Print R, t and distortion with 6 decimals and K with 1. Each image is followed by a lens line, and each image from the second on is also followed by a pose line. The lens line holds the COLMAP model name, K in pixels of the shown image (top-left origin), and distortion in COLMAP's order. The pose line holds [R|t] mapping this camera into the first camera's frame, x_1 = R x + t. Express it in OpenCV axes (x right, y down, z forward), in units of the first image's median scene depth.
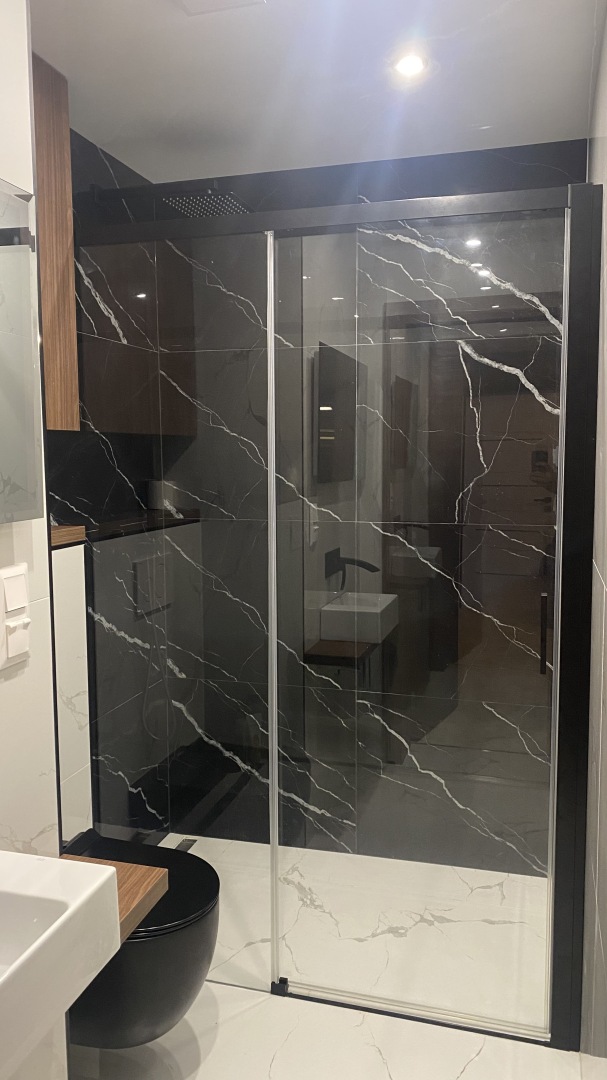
lens RADIAL K [[829.3, 0, 301.3], [0, 829.3, 537.1], [0, 0, 1]] dist [0.054372, -0.069155]
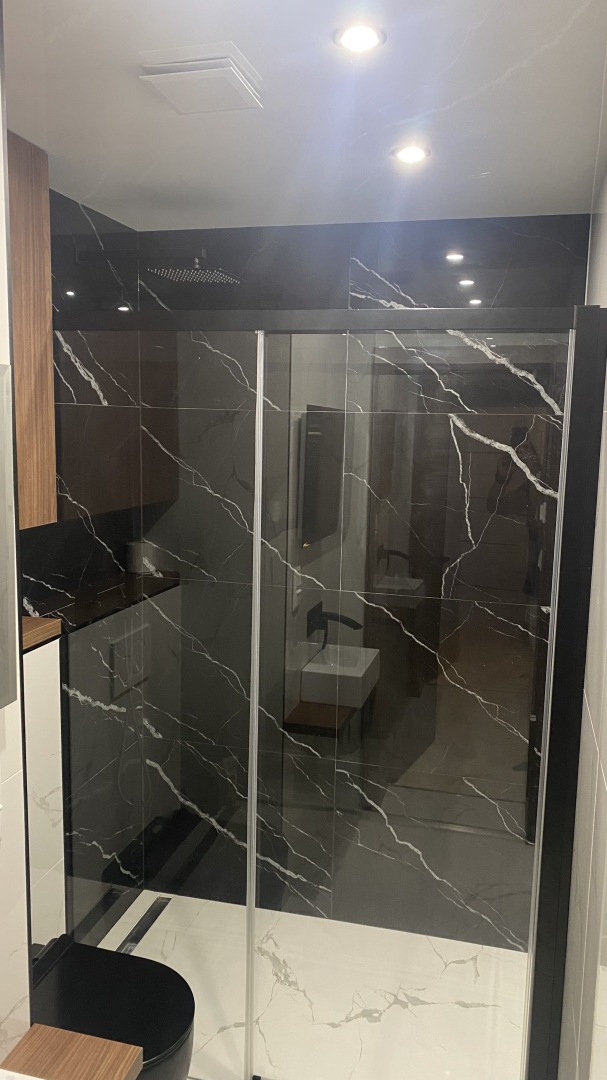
lens RADIAL K [[829.3, 0, 302.5], [0, 829.3, 542.6], [0, 0, 1]] dist [0.054372, -0.069155]
pose [[0.999313, 0.022972, 0.029085, -0.008610], [-0.024319, 0.998607, 0.046818, -0.125405], [-0.027969, -0.047493, 0.998480, 0.027223]]
